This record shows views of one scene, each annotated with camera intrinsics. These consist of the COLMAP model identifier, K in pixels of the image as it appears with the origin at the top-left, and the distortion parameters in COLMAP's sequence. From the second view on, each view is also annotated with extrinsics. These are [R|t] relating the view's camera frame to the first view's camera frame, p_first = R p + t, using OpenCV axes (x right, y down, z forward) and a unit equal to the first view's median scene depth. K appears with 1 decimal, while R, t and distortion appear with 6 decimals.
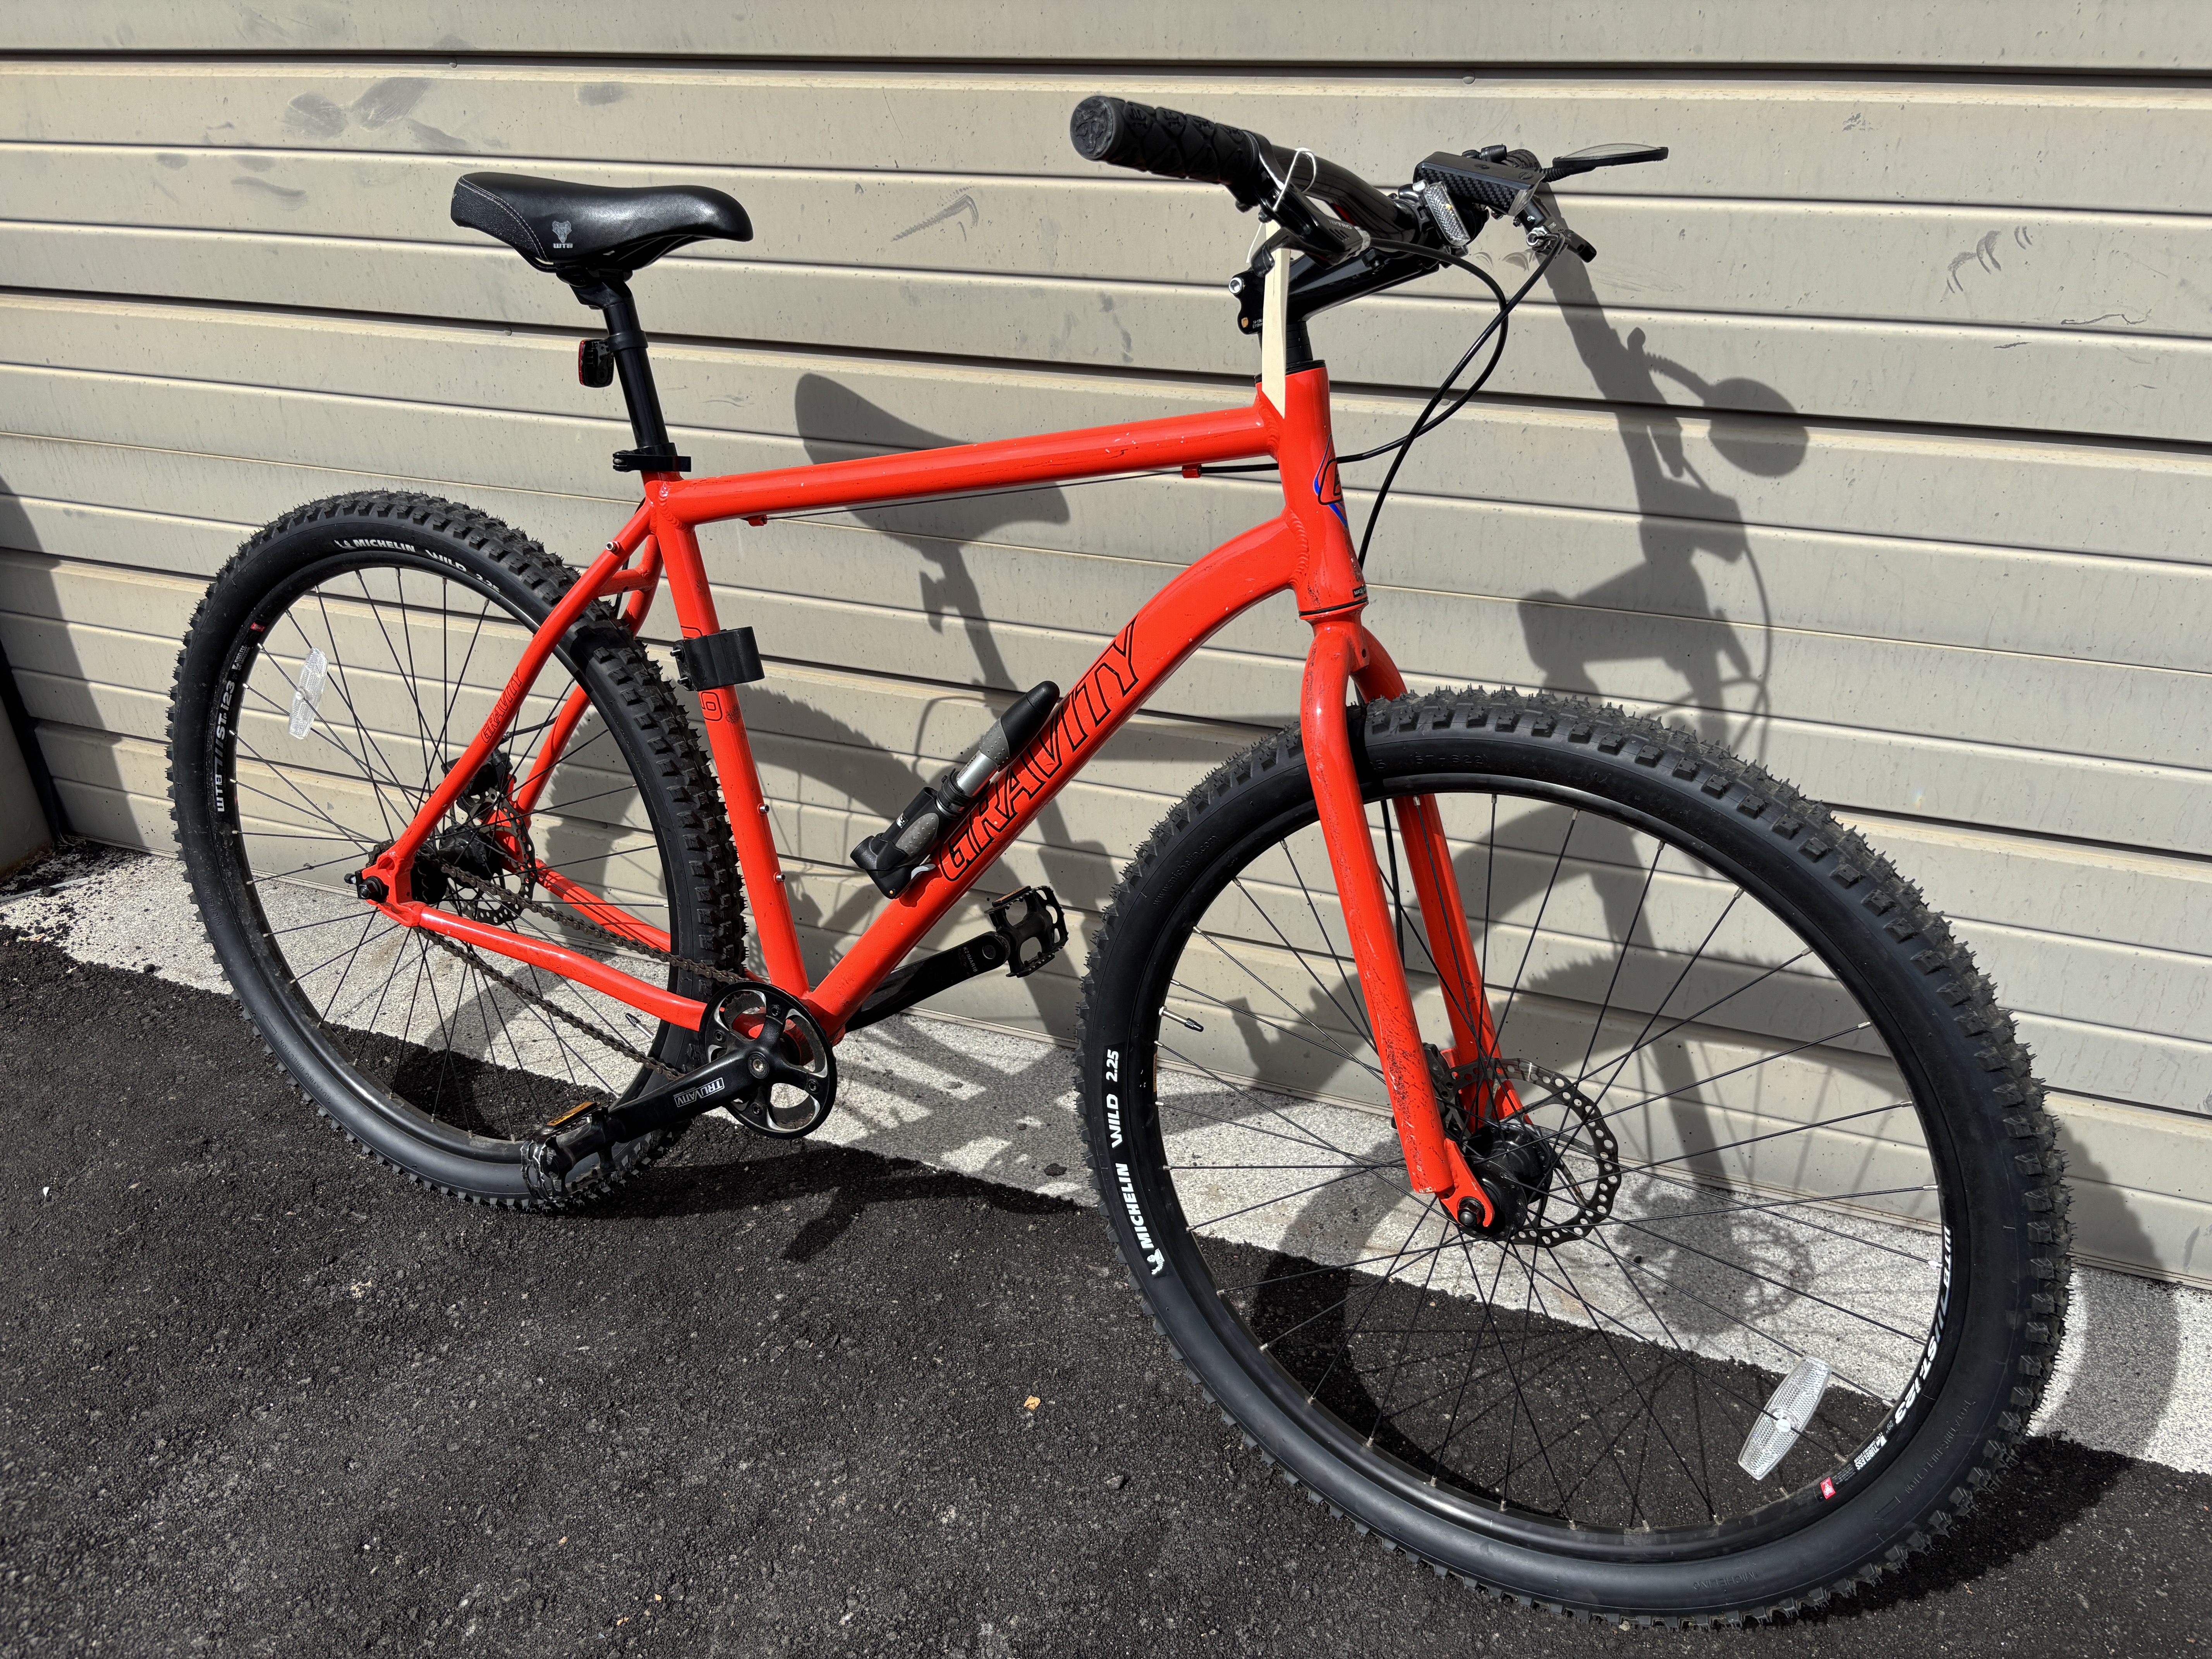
lens RADIAL K [[1698.8, 0, 1096.0], [0, 1698.8, 832.1], [0, 0, 1]] dist [0.055630, -0.077616]
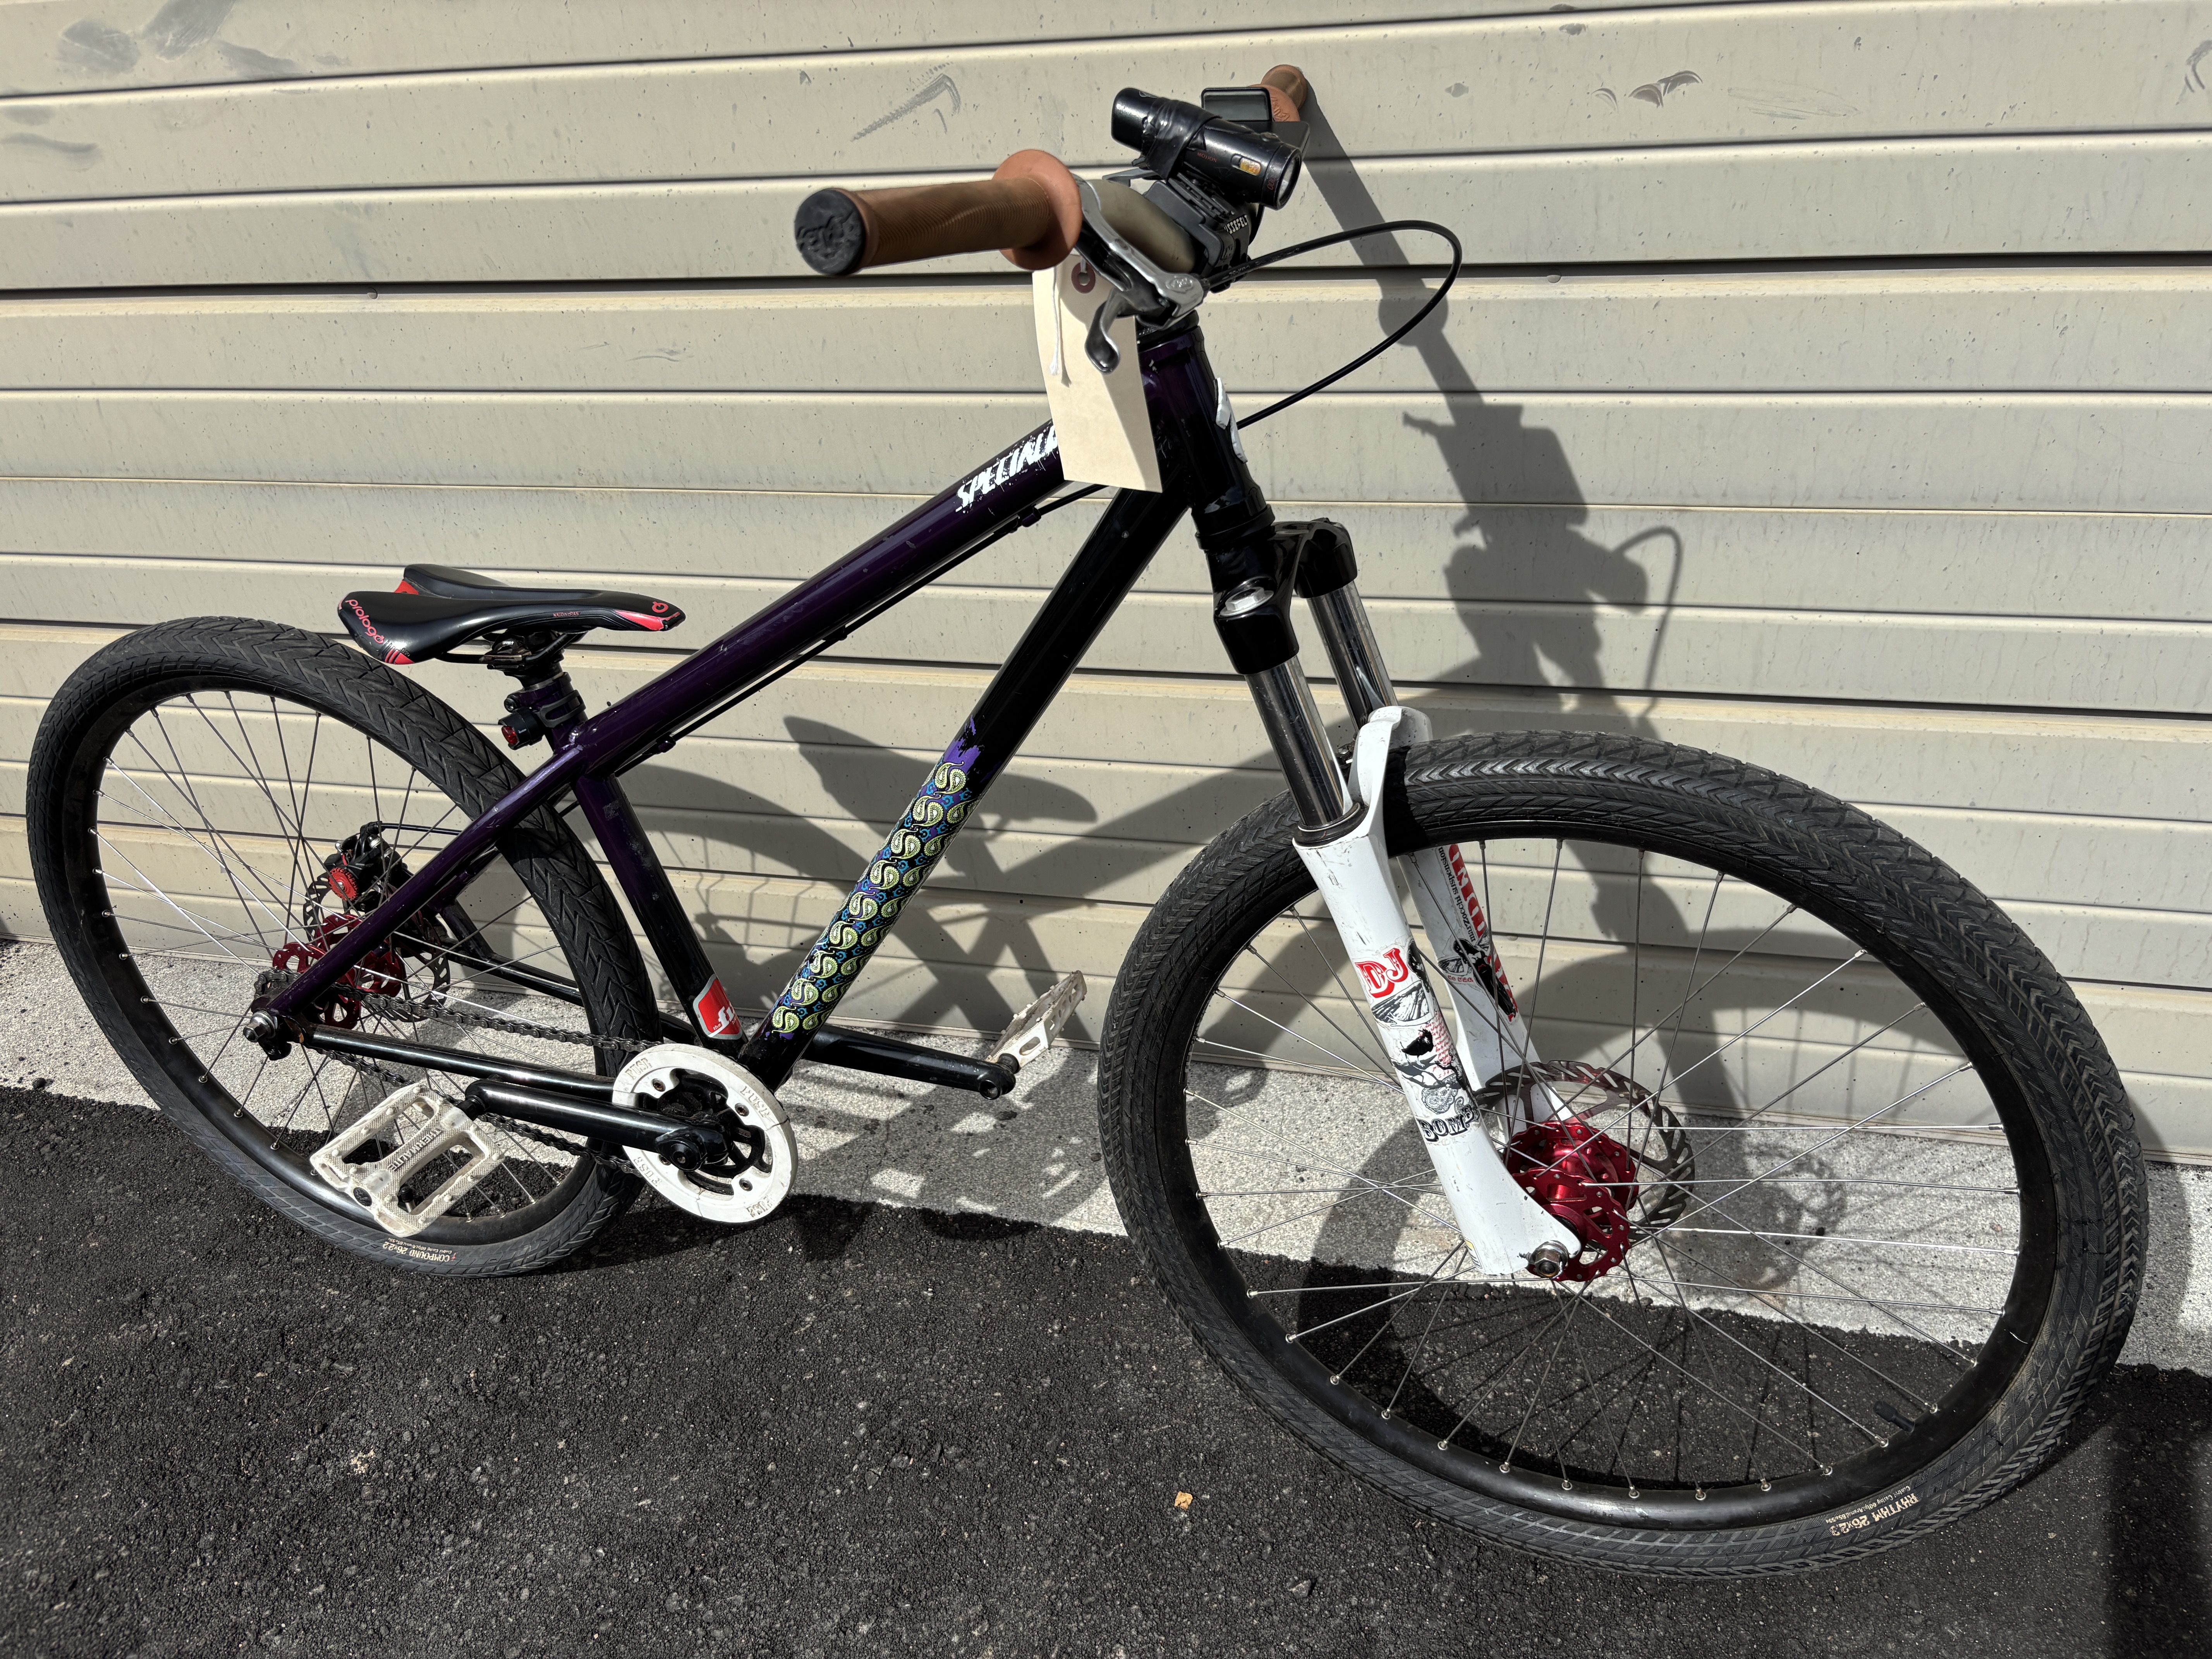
lens RADIAL K [[1701.2, 0, 1094.6], [0, 1701.2, 839.2], [0, 0, 1]] dist [0.054173, -0.073986]
pose [[0.991289, -0.115689, 0.062950, -0.095618], [0.111072, 0.991166, 0.072476, -0.063349], [-0.070778, -0.064853, 0.995382, 0.161248]]
